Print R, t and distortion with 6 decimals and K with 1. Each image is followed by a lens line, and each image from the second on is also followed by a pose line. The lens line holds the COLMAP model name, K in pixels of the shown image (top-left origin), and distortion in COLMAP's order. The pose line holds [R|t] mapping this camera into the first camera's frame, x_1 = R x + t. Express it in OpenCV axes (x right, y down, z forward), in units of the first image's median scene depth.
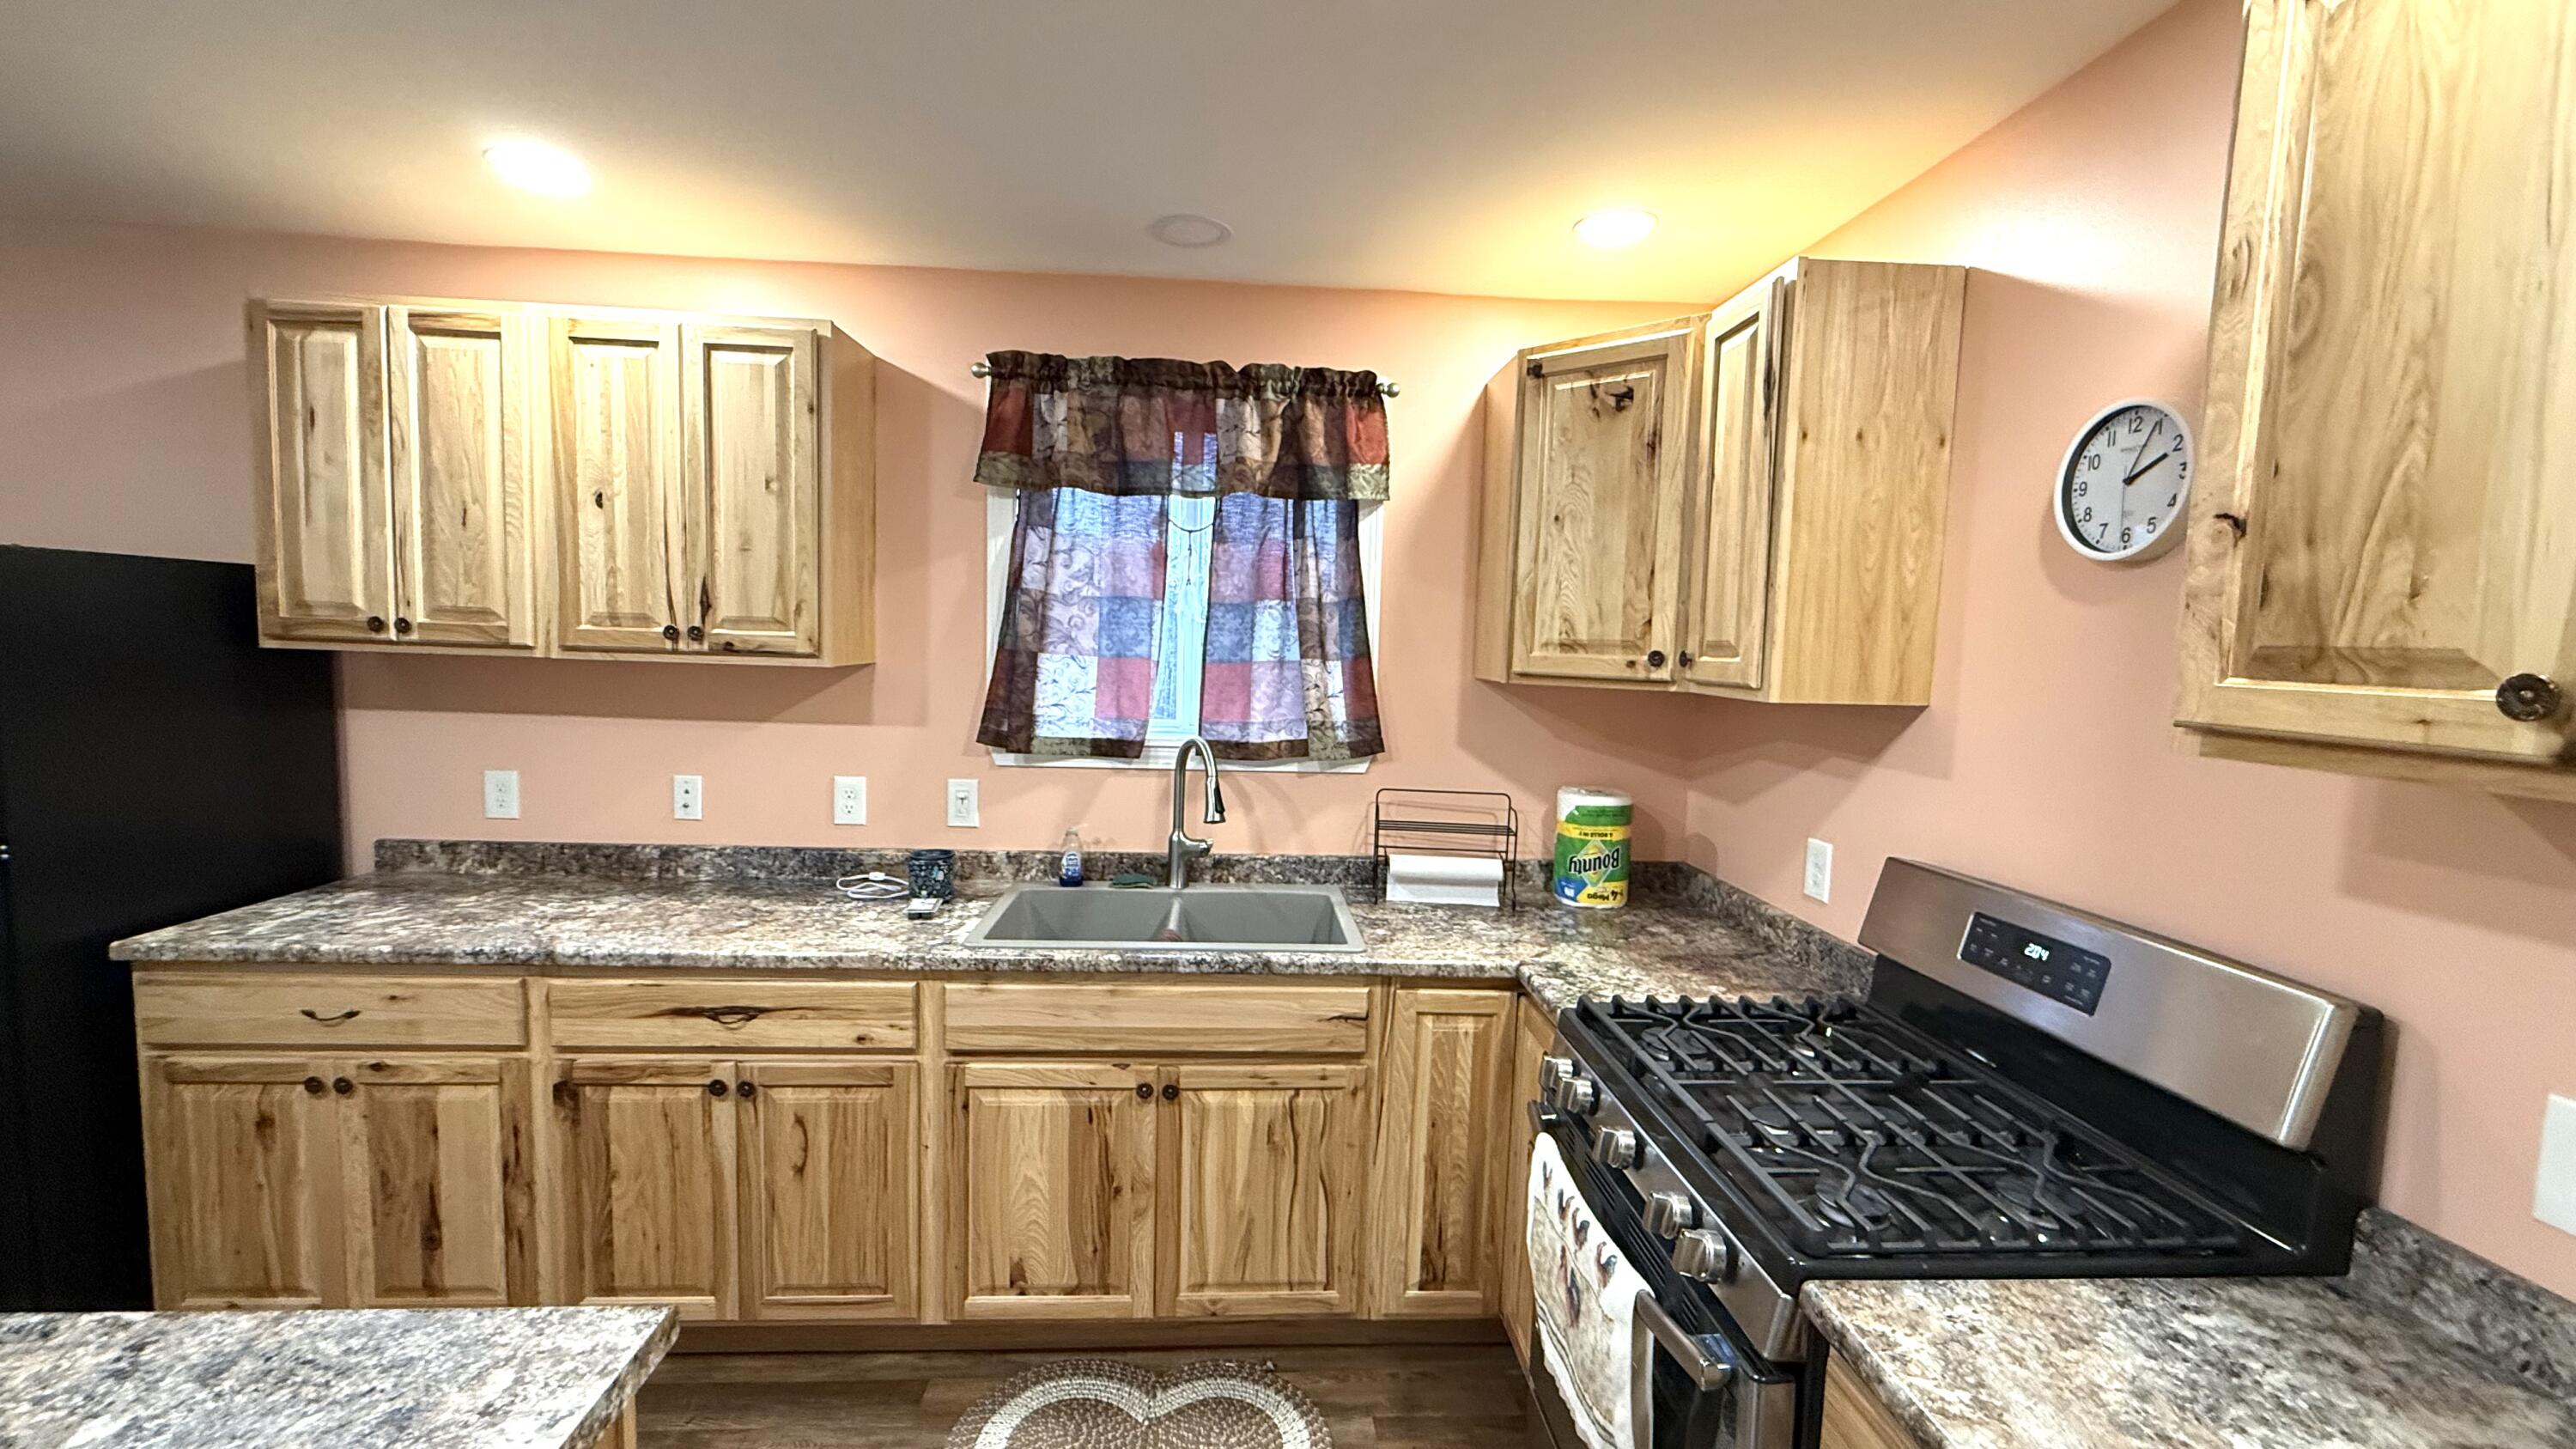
lens RADIAL K [[1023.5, 0, 1281.4], [0, 1023.5, 726.1], [0, 0, 1]] dist [-0.000519, 0.000208]
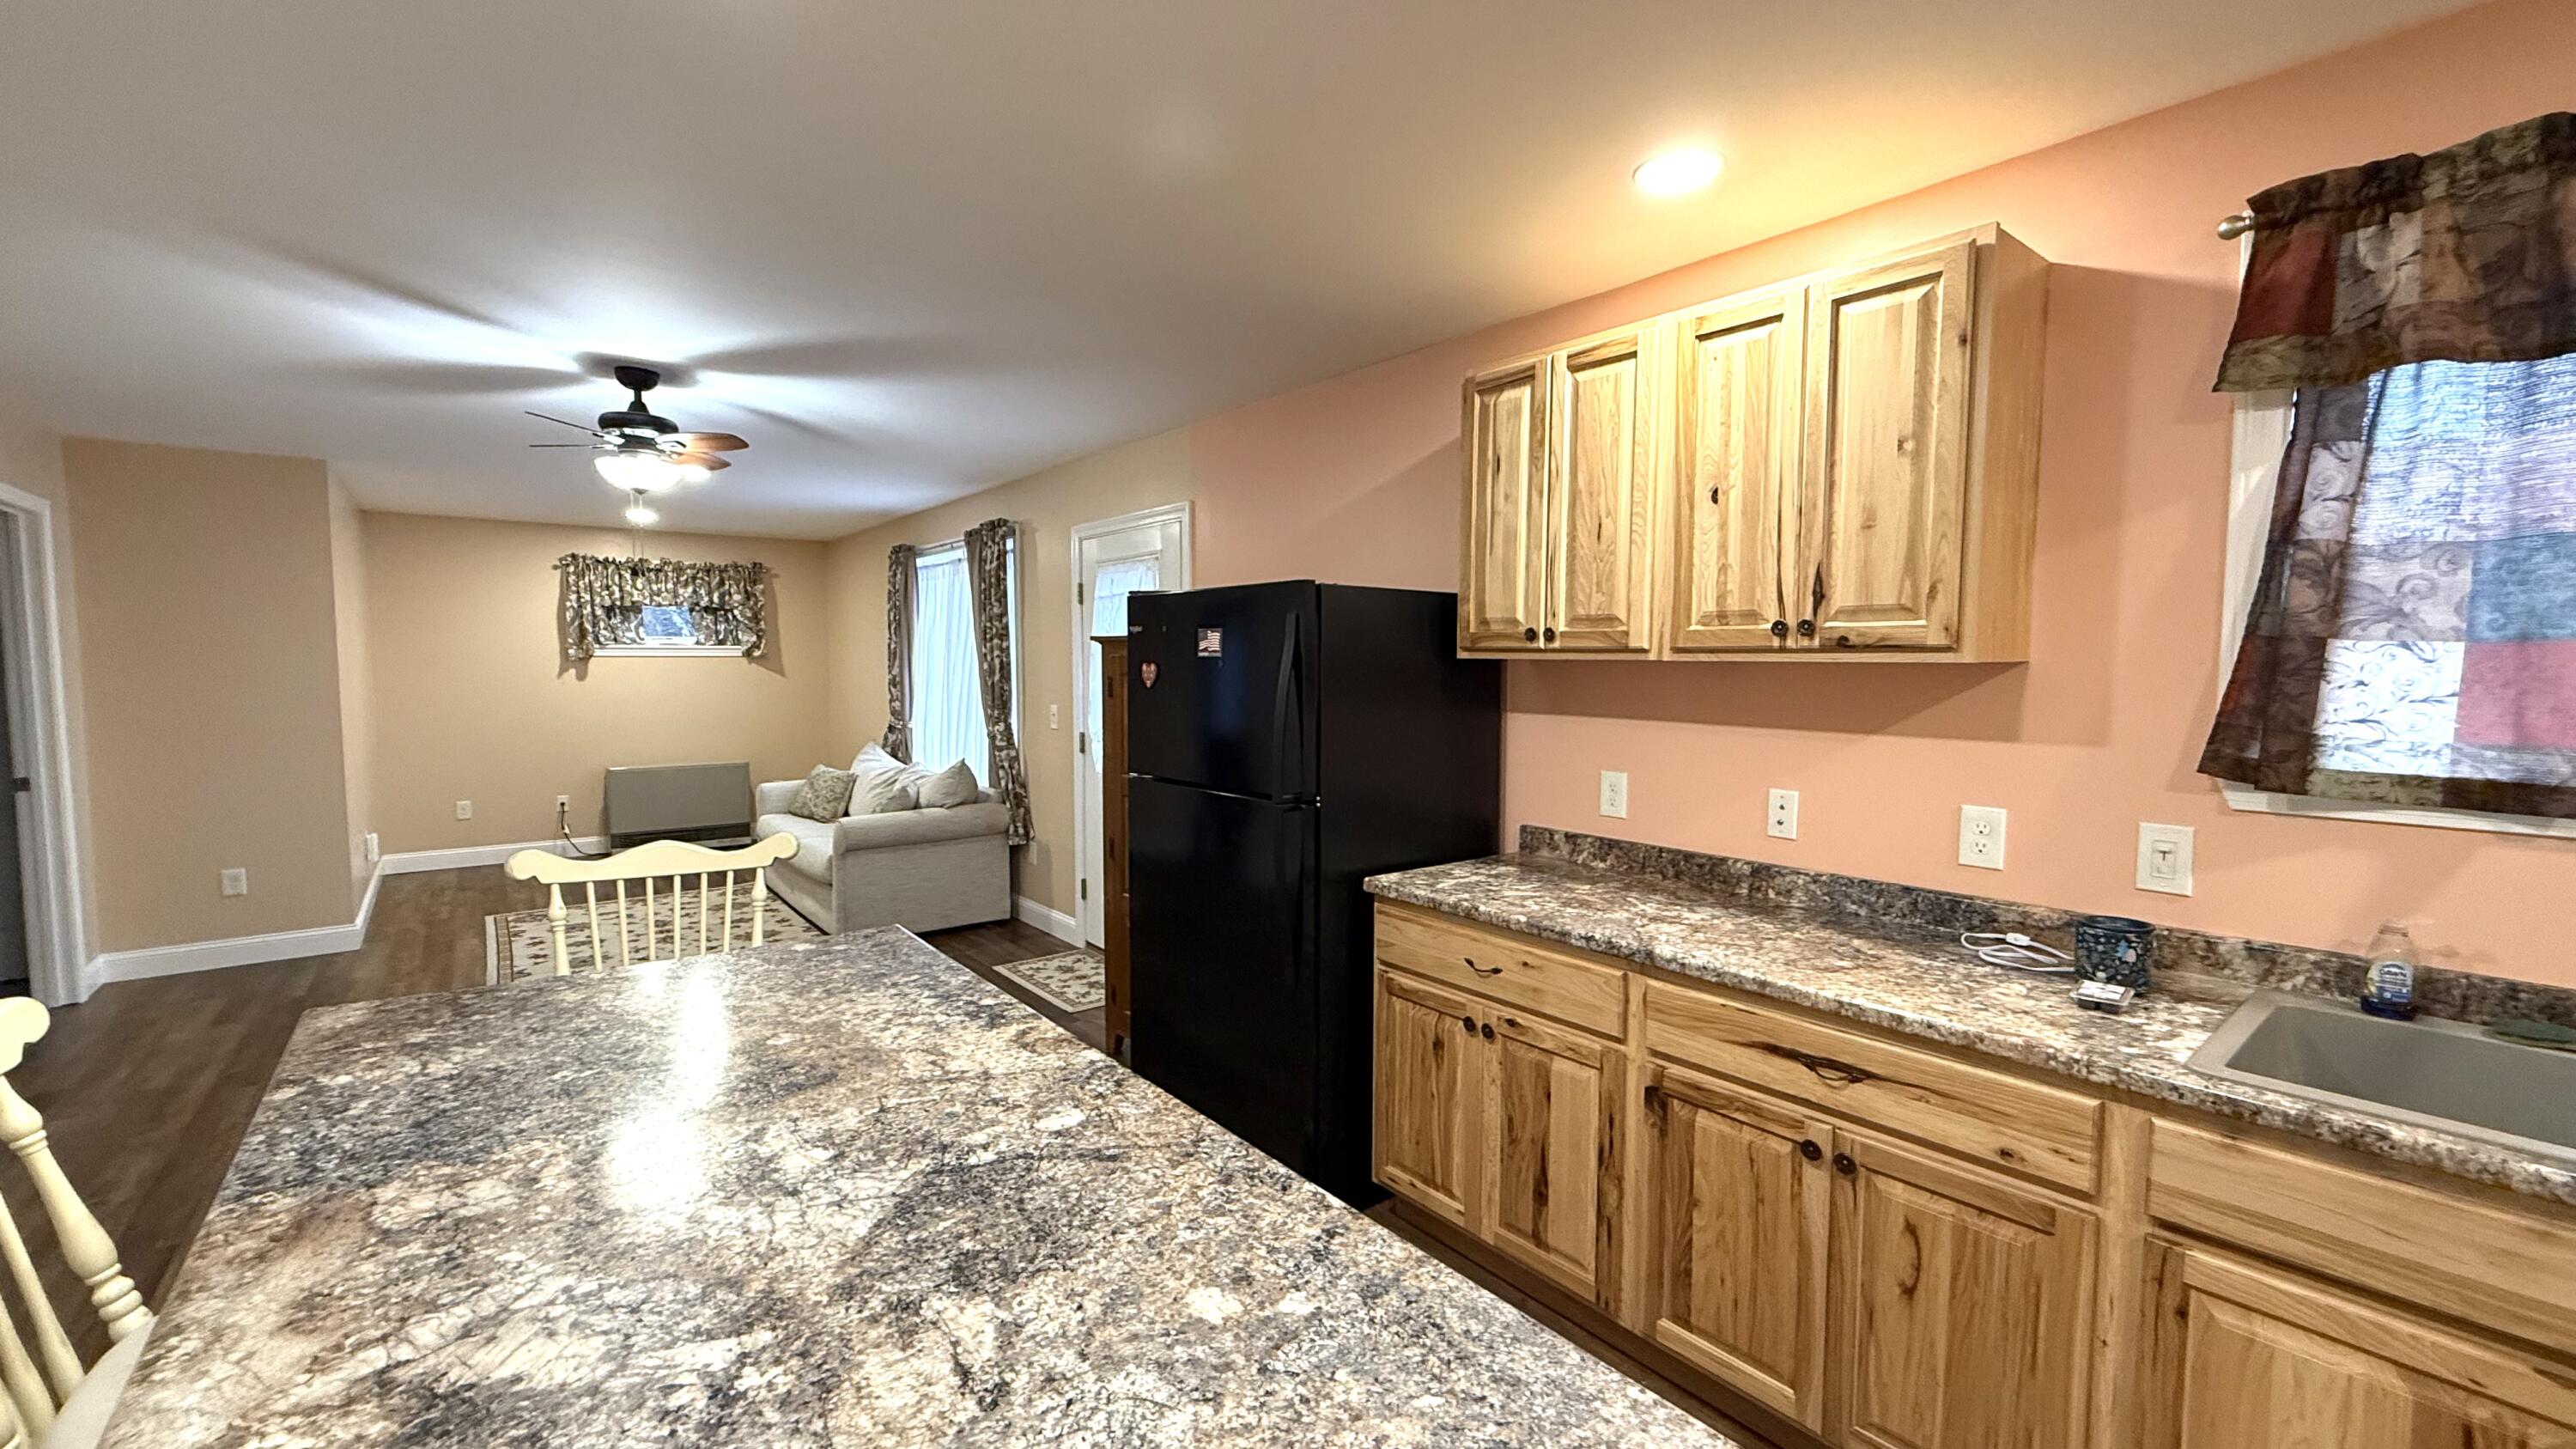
lens RADIAL K [[1023.5, 0, 1281.4], [0, 1023.5, 726.1], [0, 0, 1]] dist [-0.000519, 0.000208]
pose [[0.572731, 0.022820, -0.819426, -0.101842], [-0.054194, 0.998480, -0.010072, 0.029251], [0.817950, 0.050177, 0.573097, 0.118114]]
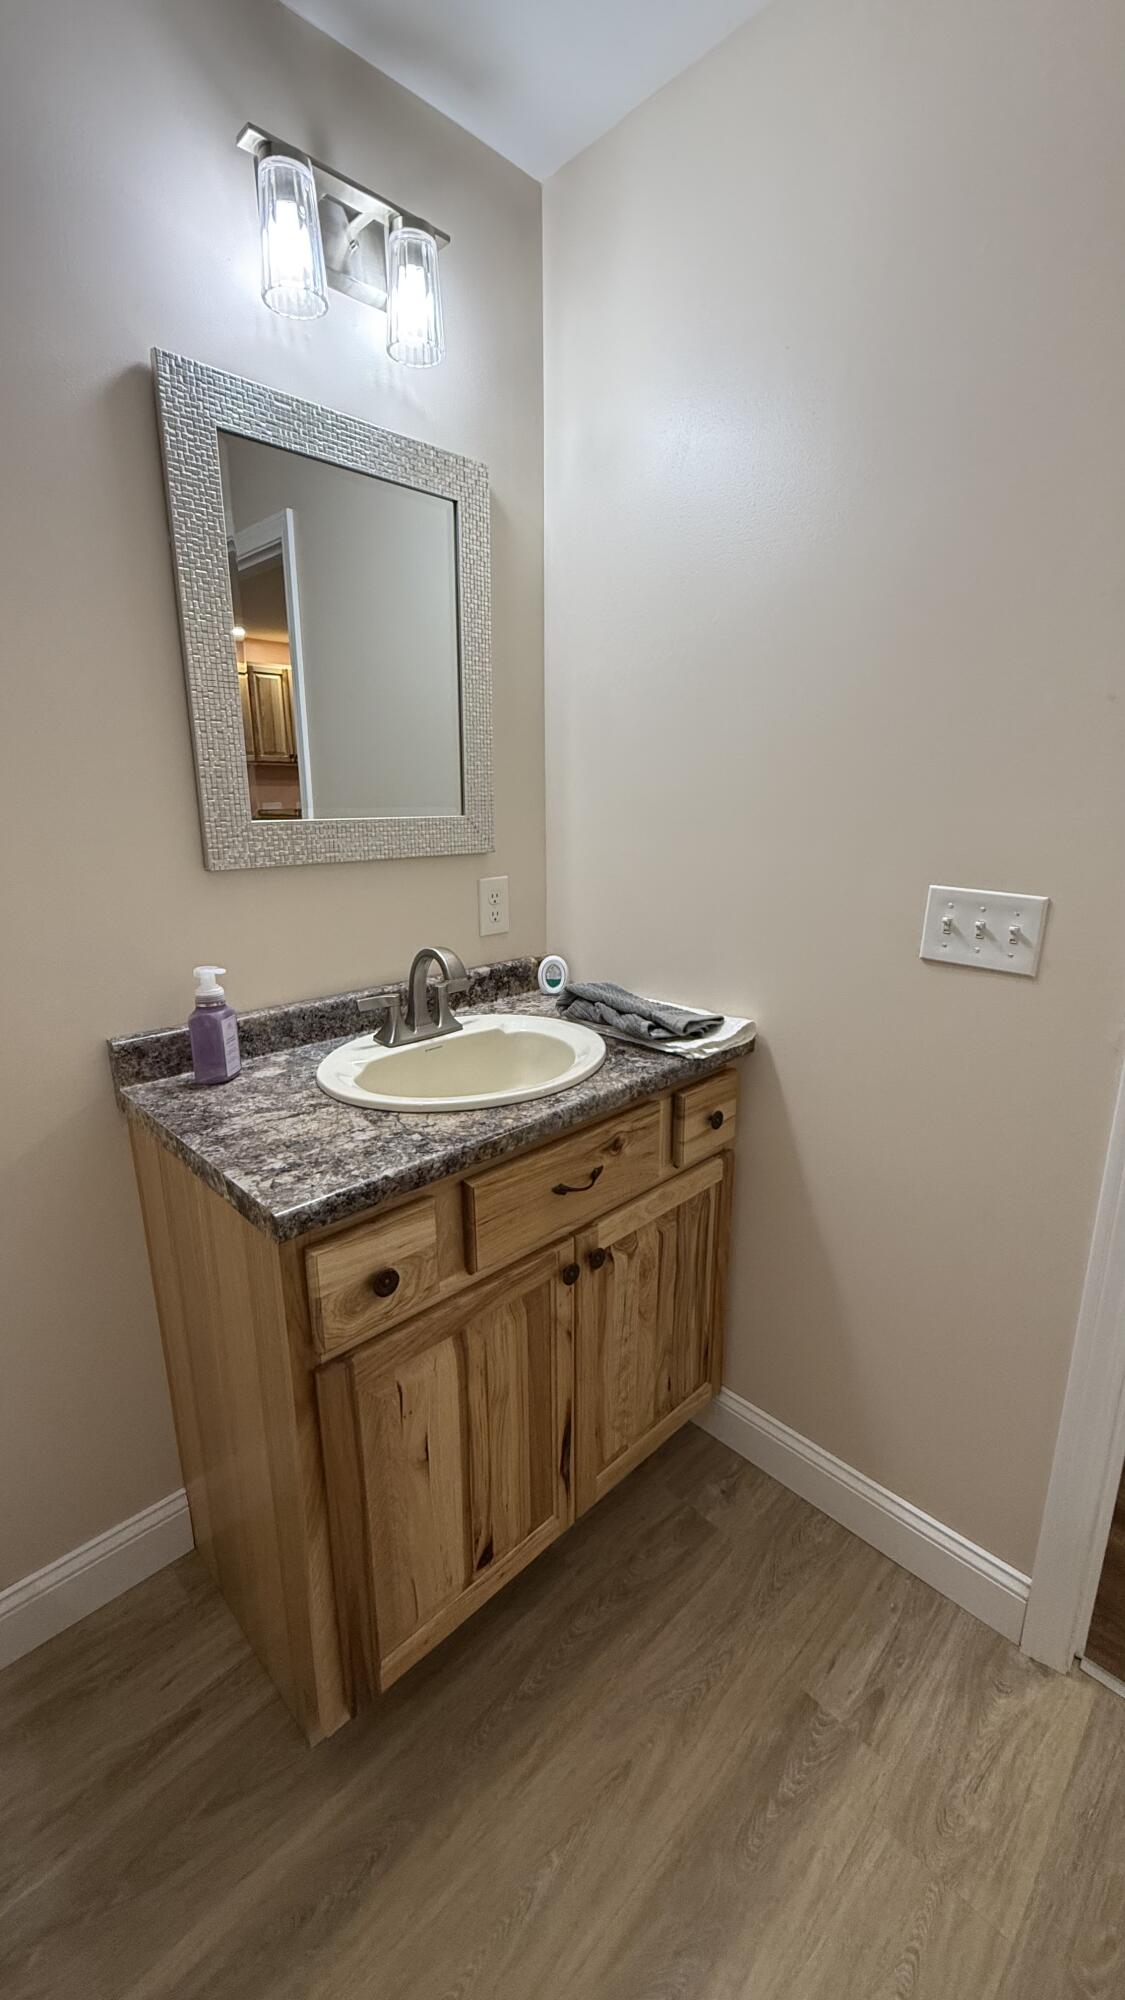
lens RADIAL K [[794.5, 0, 562.0], [0, 794.5, 994.9], [0, 0, 1]] dist [-0.000519, 0.000208]
pose [[0.756056, -0.195473, 0.624635, -0.629775], [0.082777, 0.975255, 0.205003, 0.093985], [-0.649251, -0.103288, 0.753528, -0.240245]]
